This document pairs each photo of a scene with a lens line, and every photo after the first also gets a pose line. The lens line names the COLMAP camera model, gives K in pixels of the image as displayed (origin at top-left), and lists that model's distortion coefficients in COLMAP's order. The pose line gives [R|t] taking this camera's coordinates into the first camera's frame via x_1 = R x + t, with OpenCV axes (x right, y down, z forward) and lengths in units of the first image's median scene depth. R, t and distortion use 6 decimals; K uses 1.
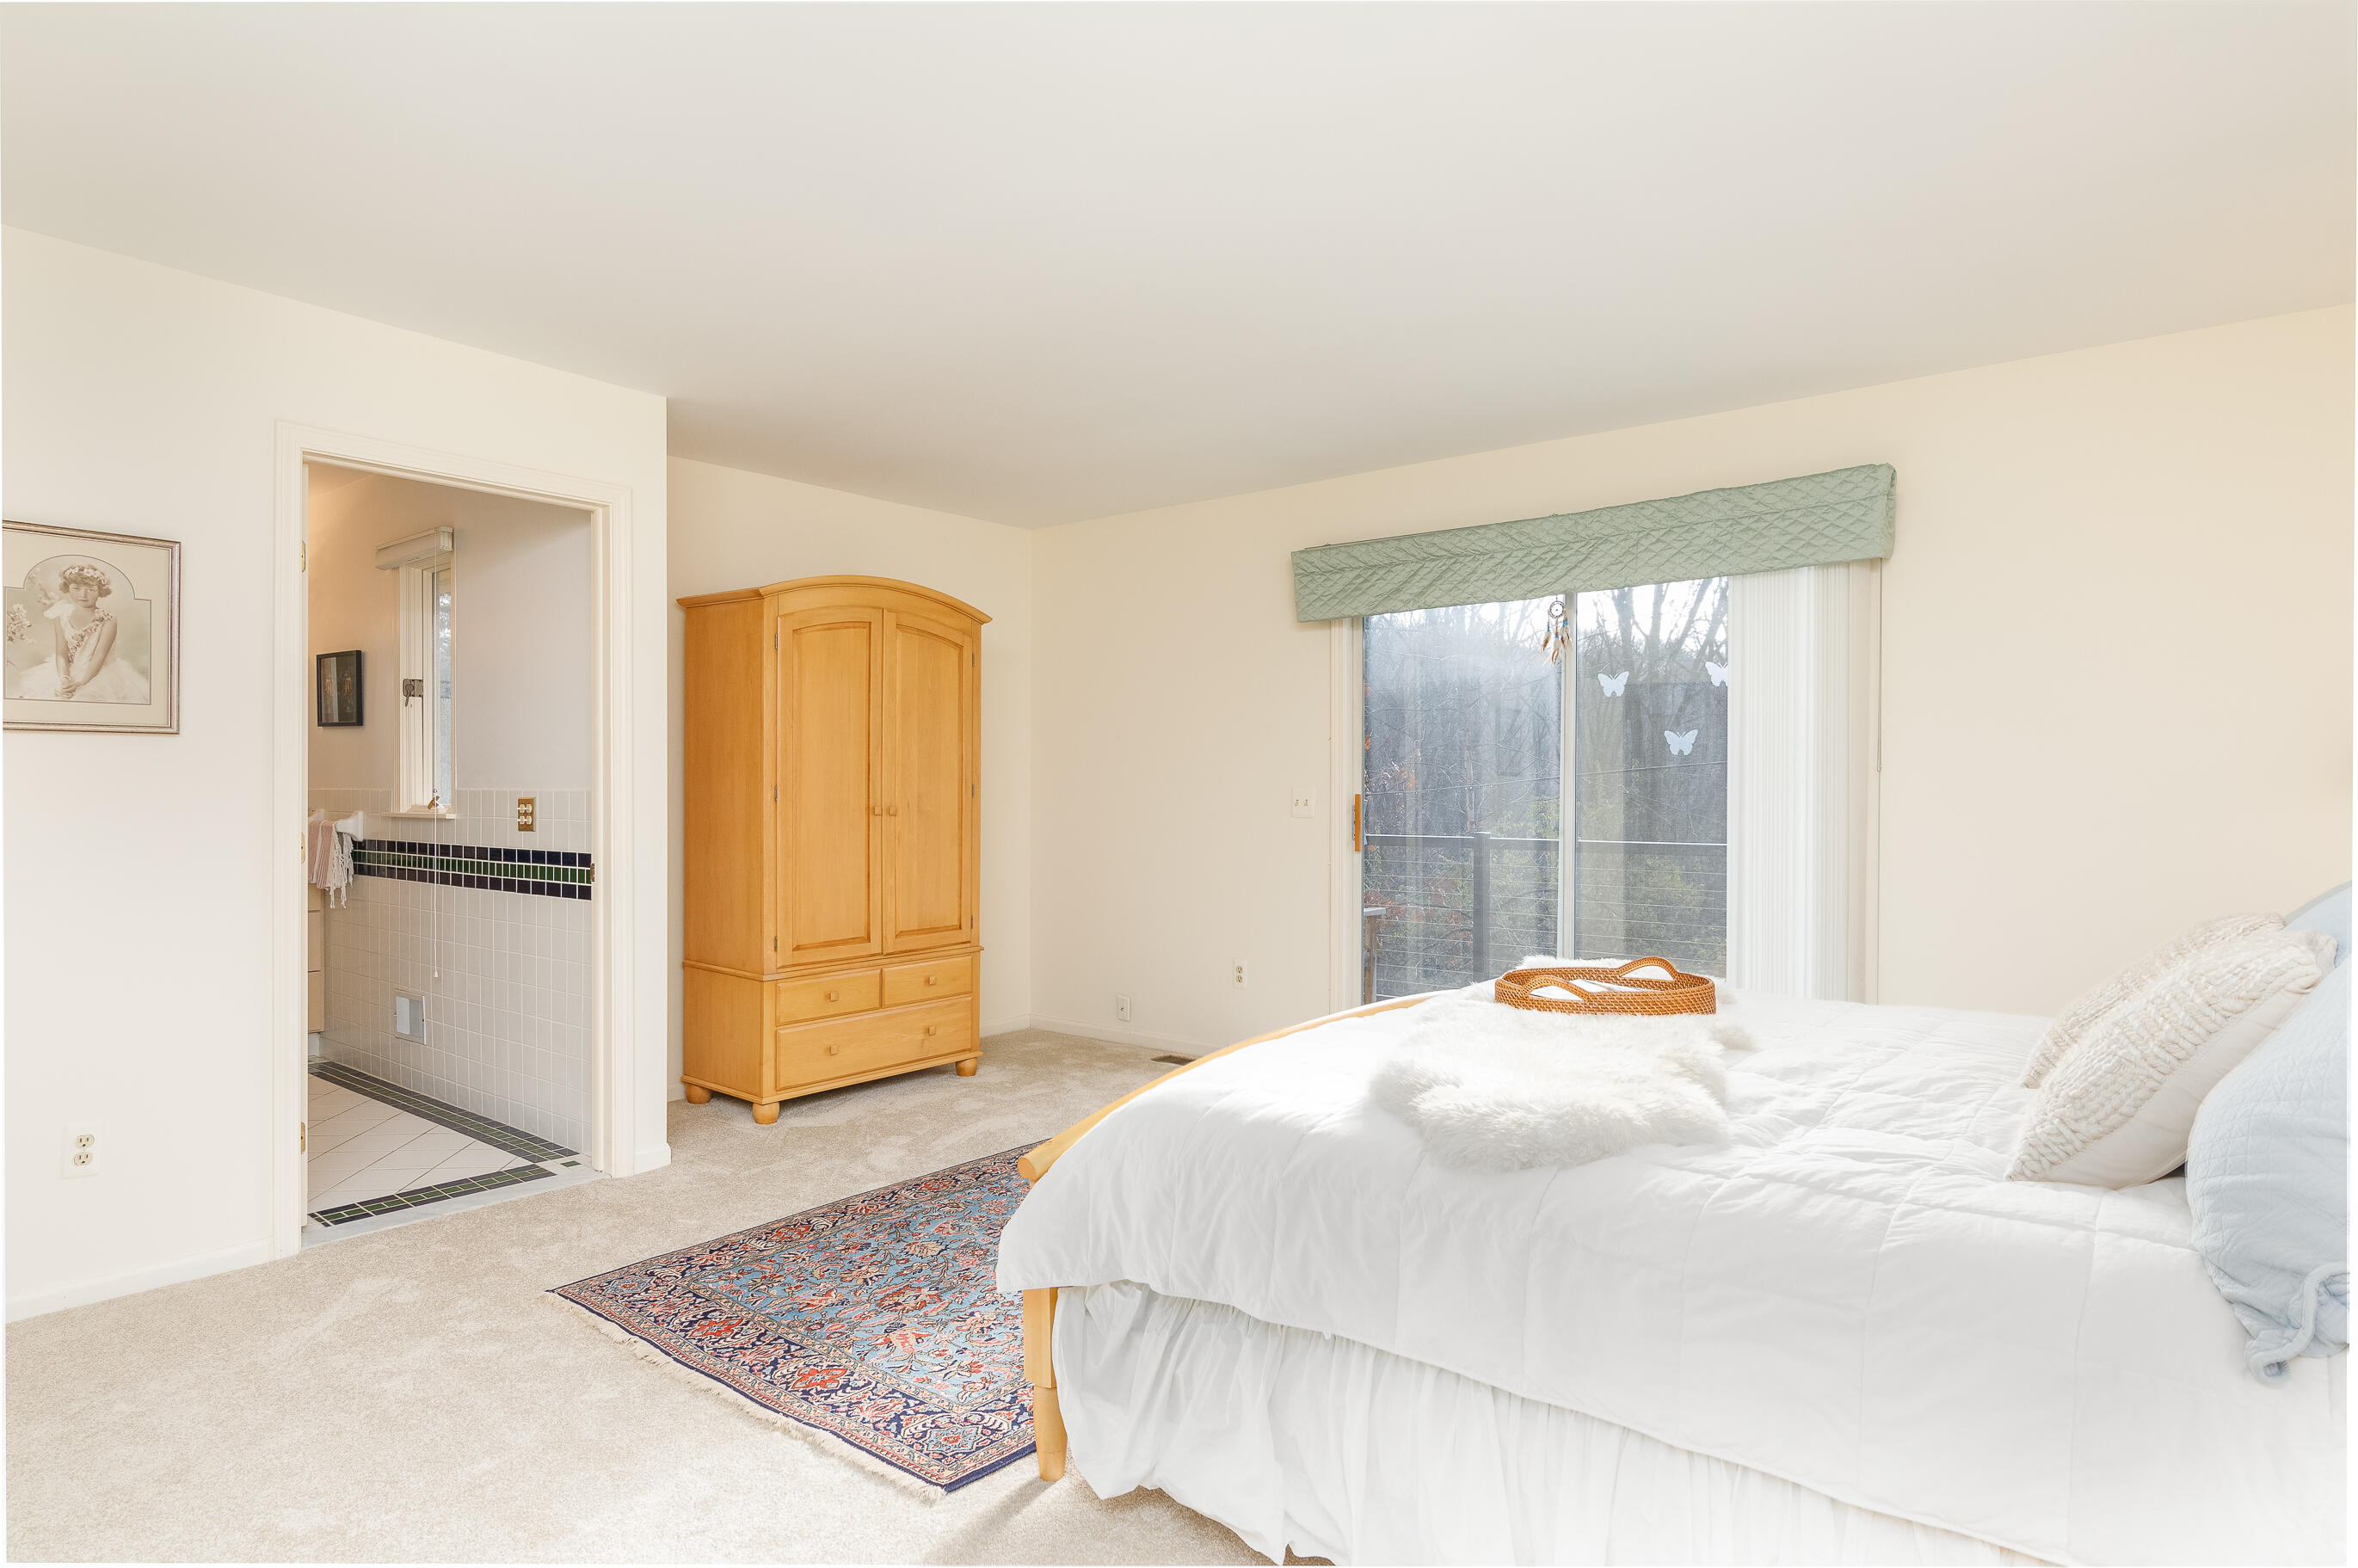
lens RADIAL K [[1314.3, 0, 1179.0], [0, 1314.3, 784.0], [0, 0, 1]] dist [-0.001890, -0.000519]
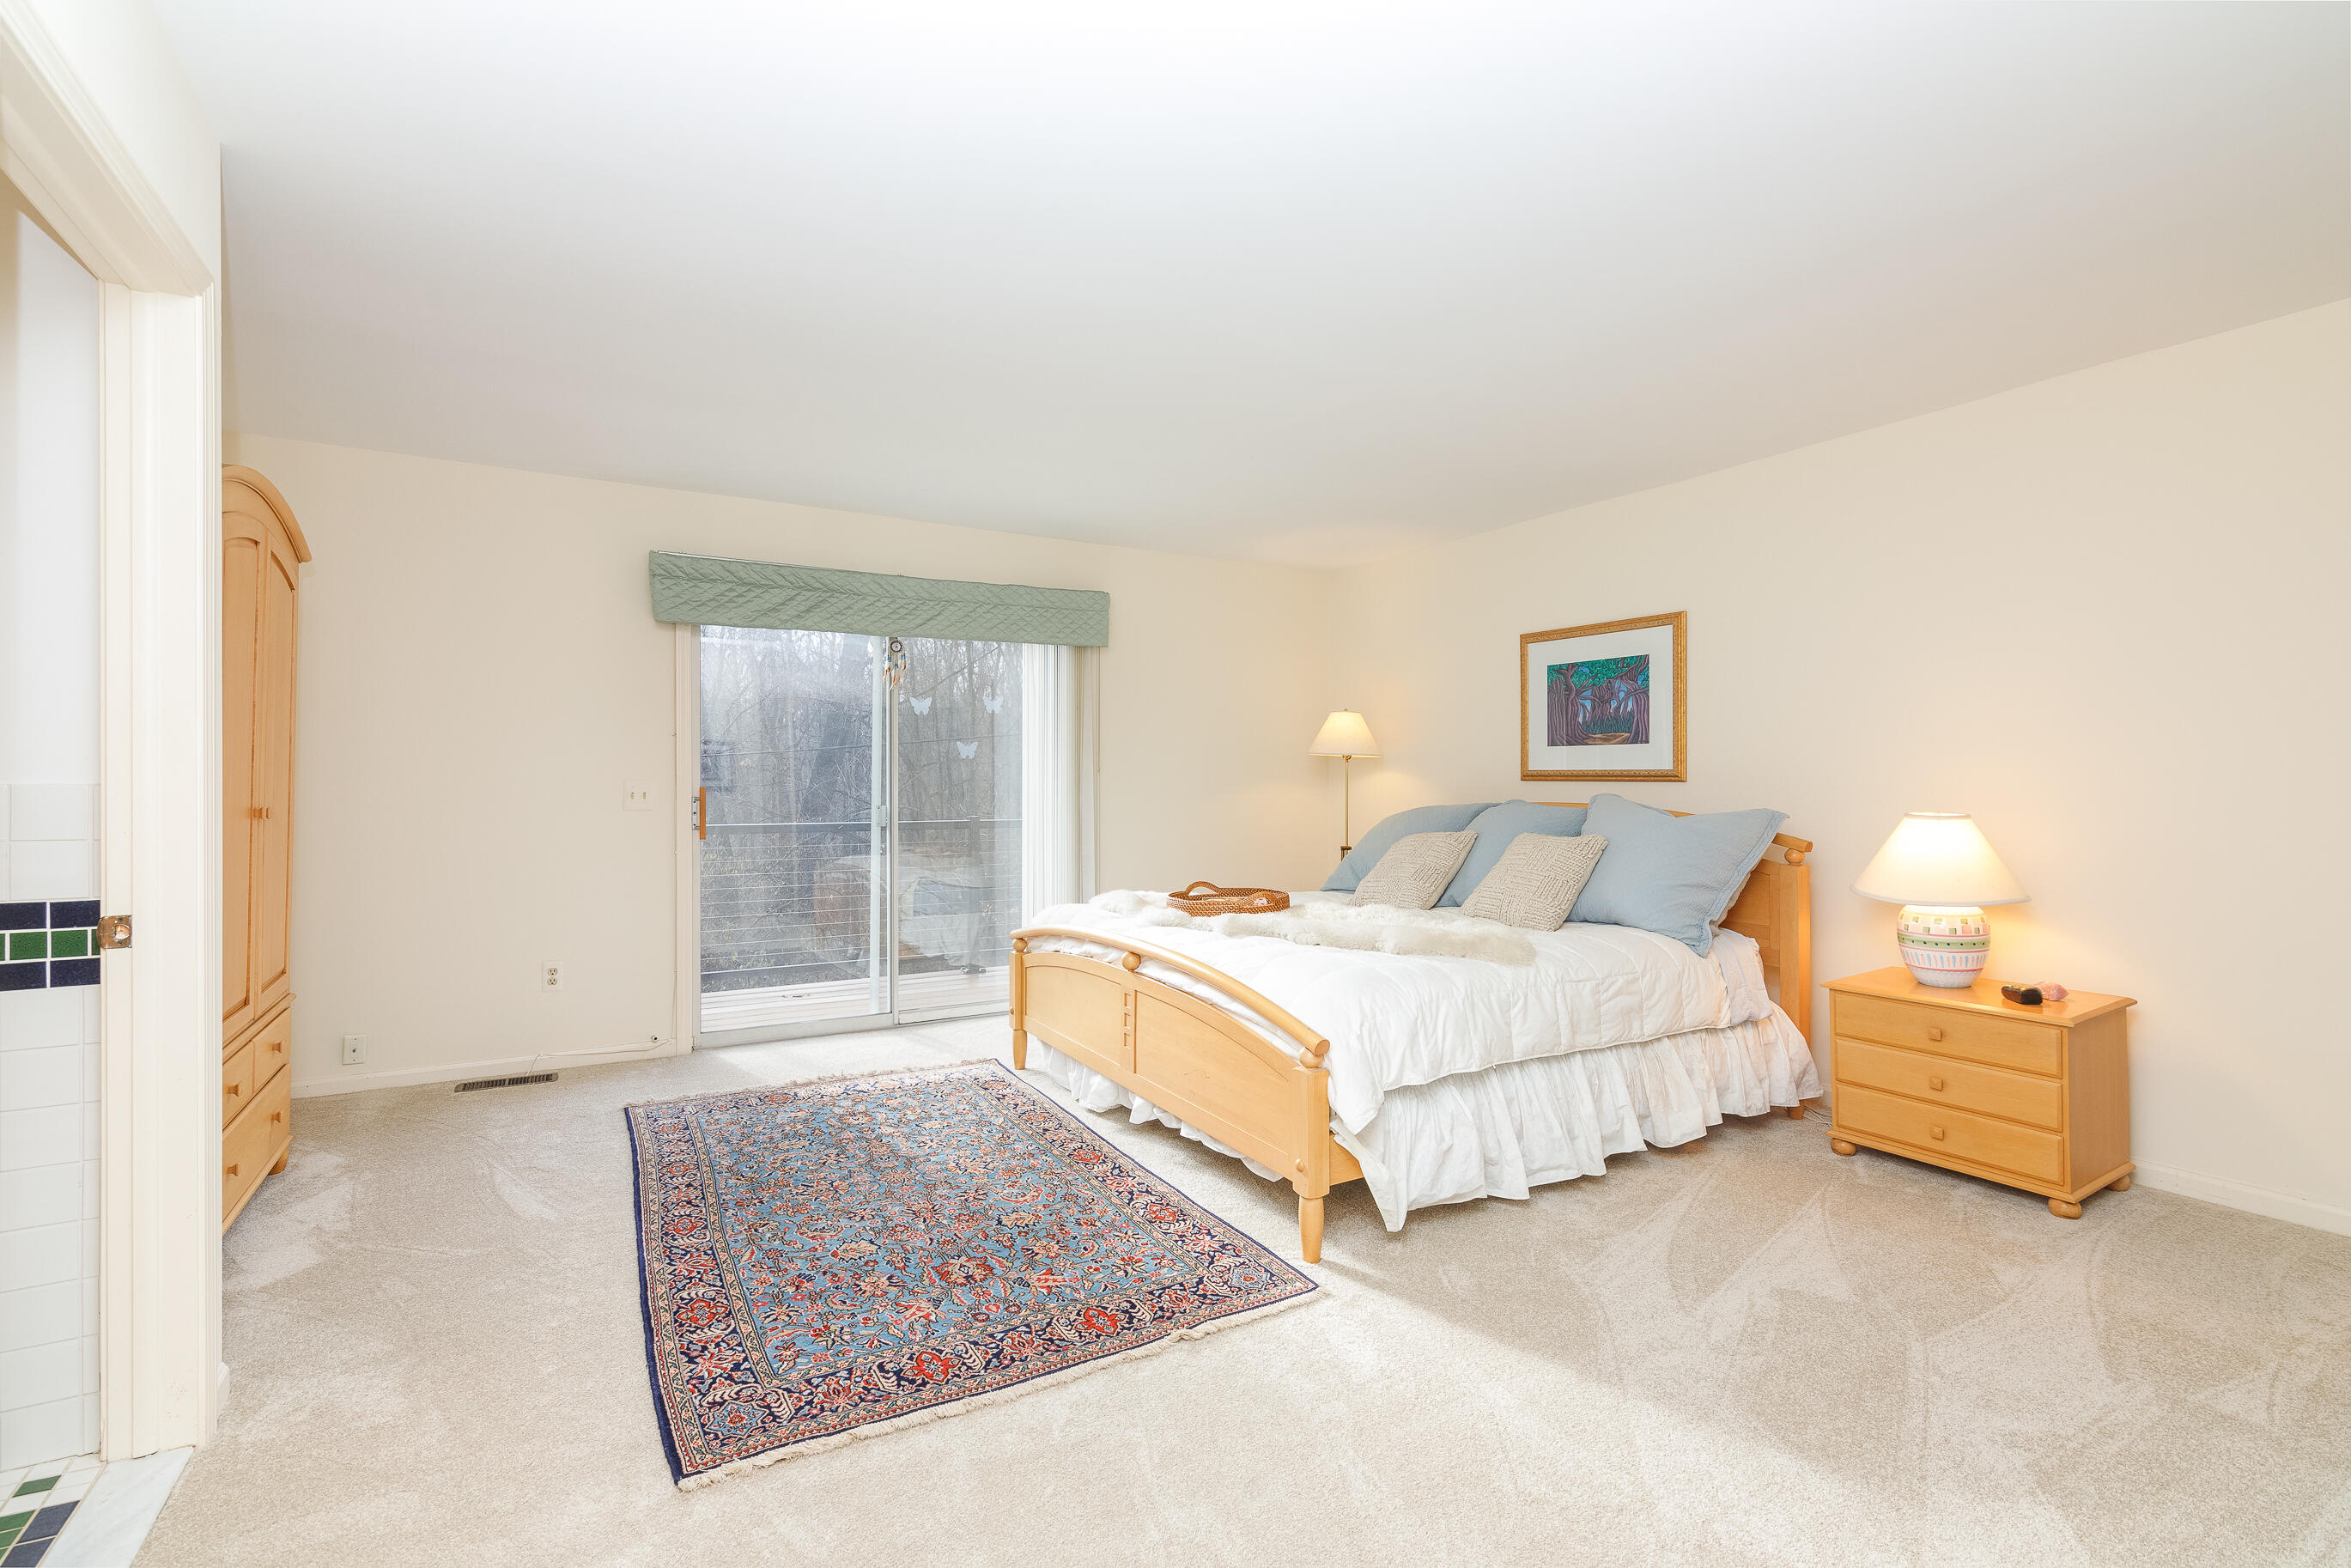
lens RADIAL K [[1070.3, 0, 1166.5], [0, 1070.3, 795.5], [0, 0, 1]] dist [0.023356, 0.000081]
pose [[0.363772, -0.012035, 0.931410, -0.757423], [-0.004441, 0.999883, 0.014654, -0.000248], [-0.931477, -0.009467, 0.363676, 0.435234]]
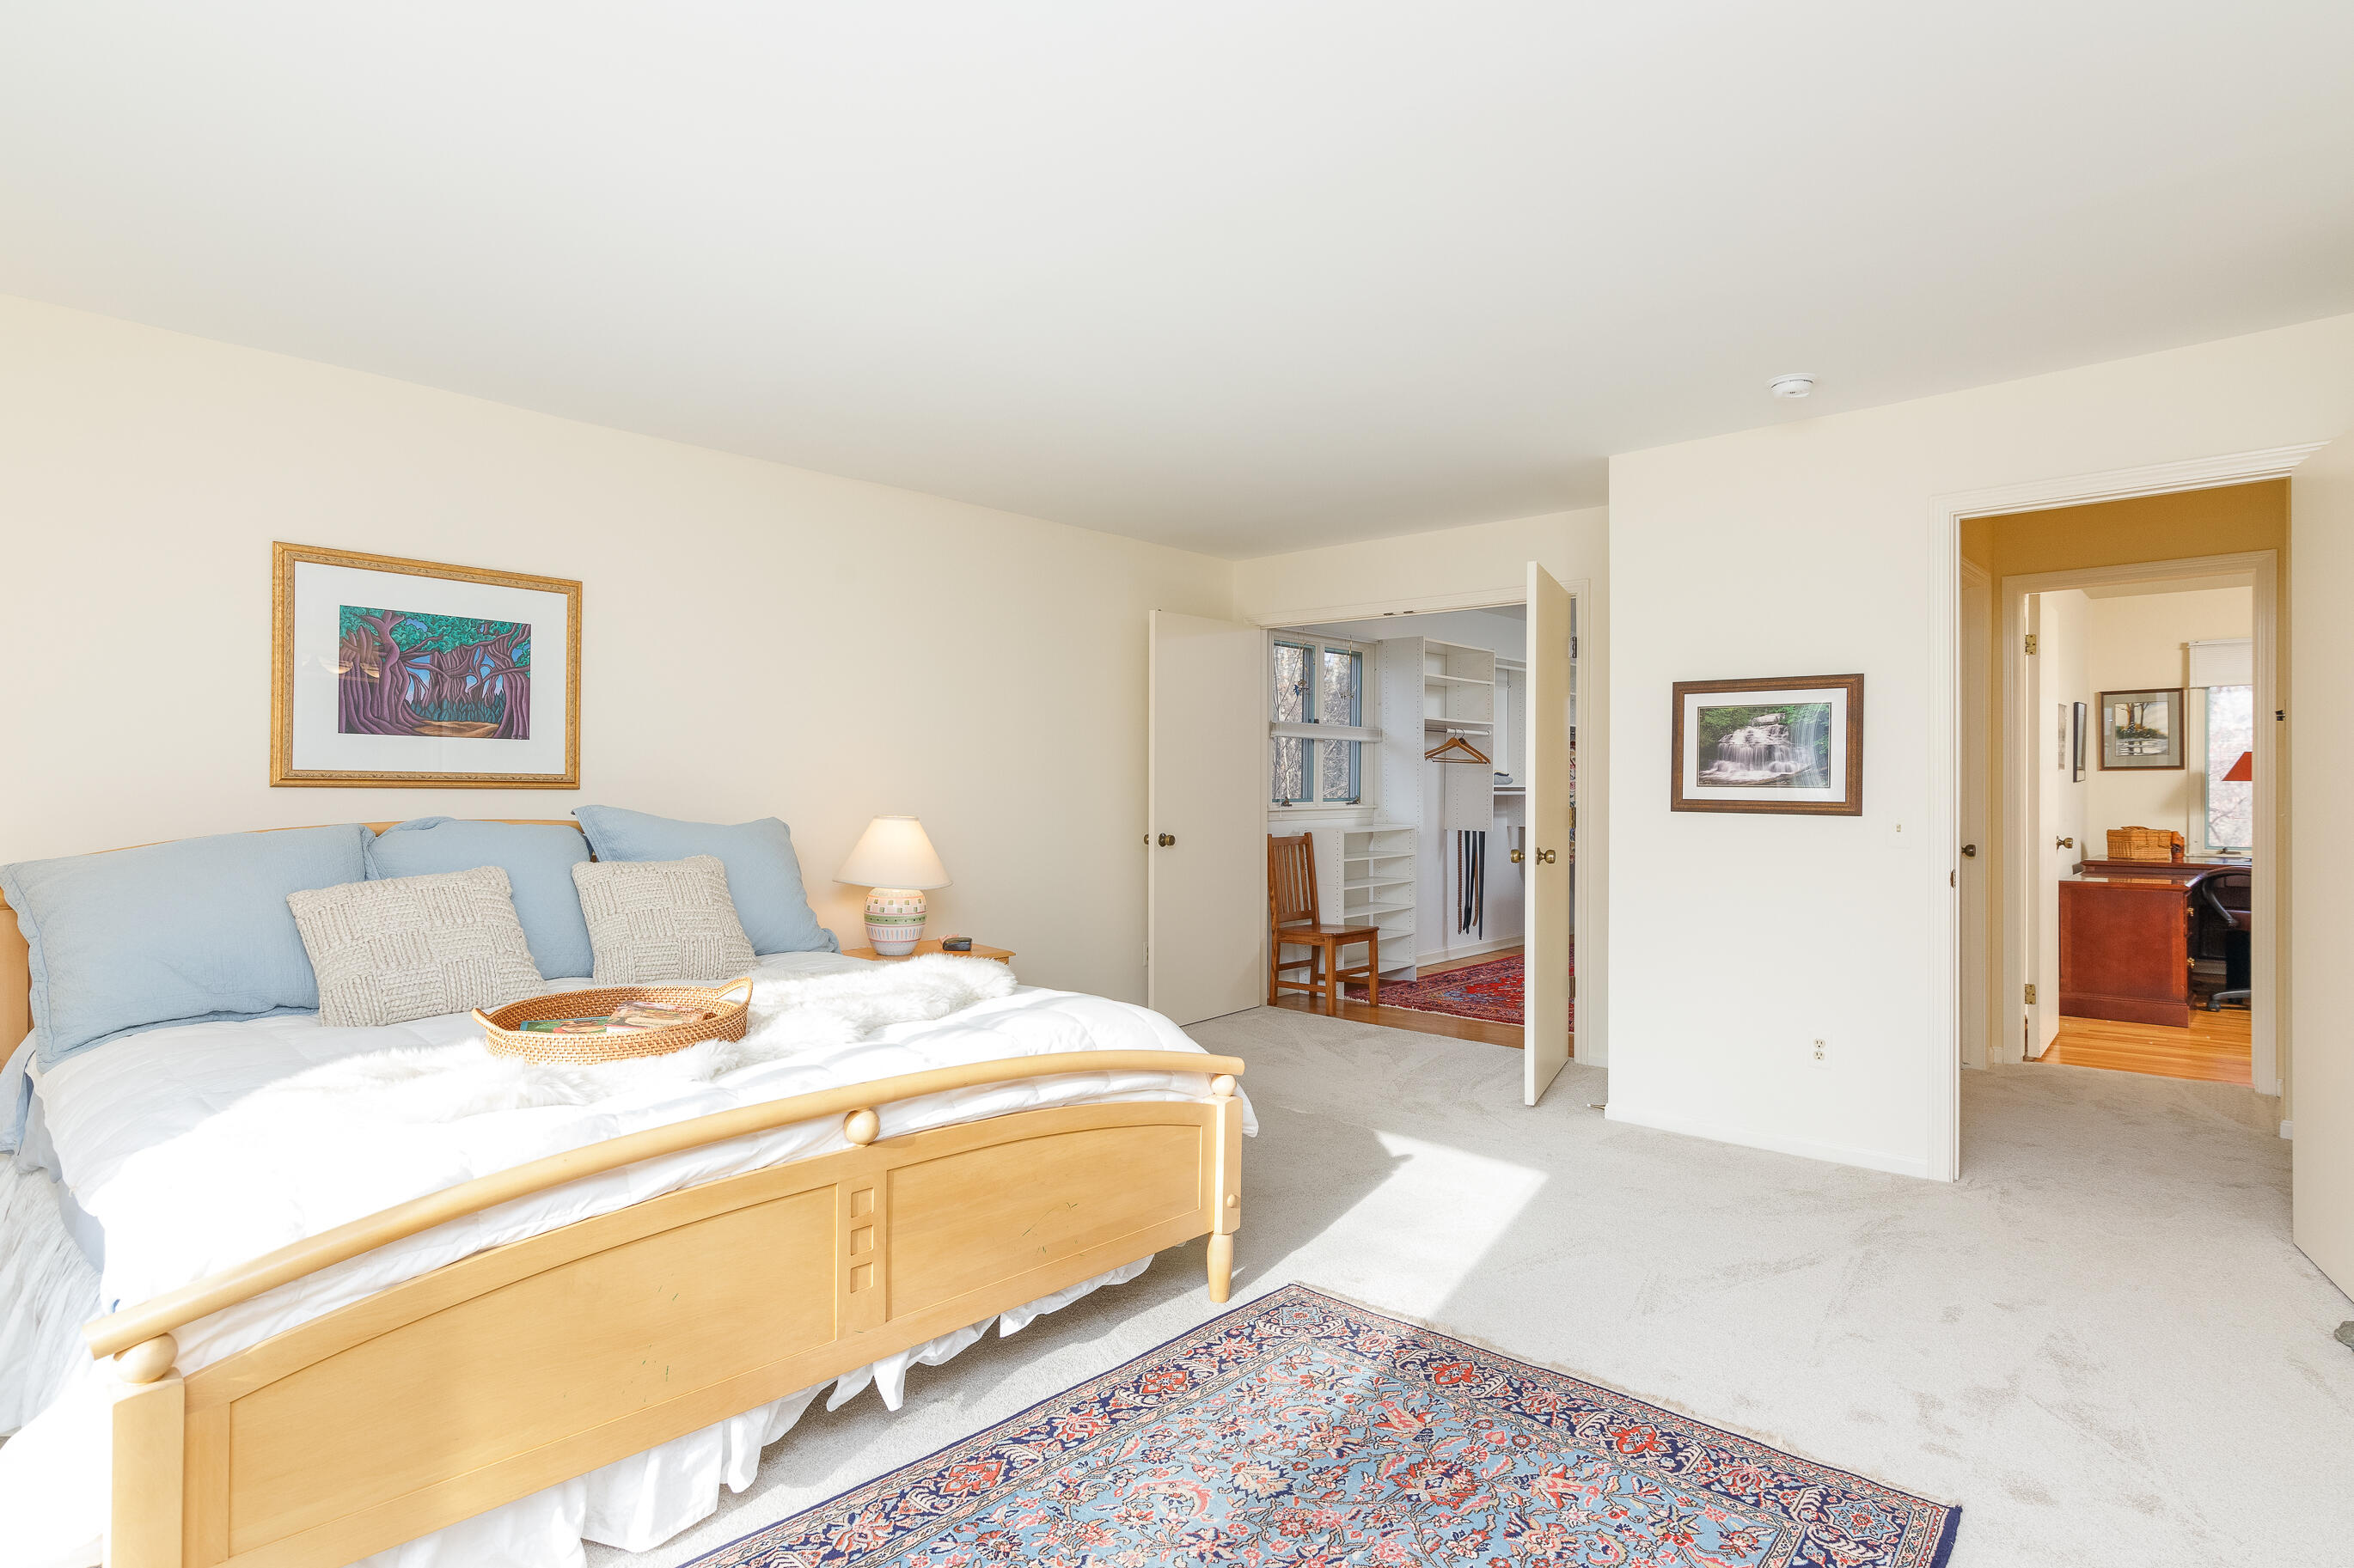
lens RADIAL K [[1212.4, 0, 1177.0], [0, 1212.4, 784.0], [0, 0, 1]] dist [0.003730, 0.000724]
pose [[-0.997886, -0.003021, 0.064923, -0.081620], [-0.003304, 0.999986, -0.004246, -0.001535], [-0.064909, -0.004452, -0.997881, 1.367018]]
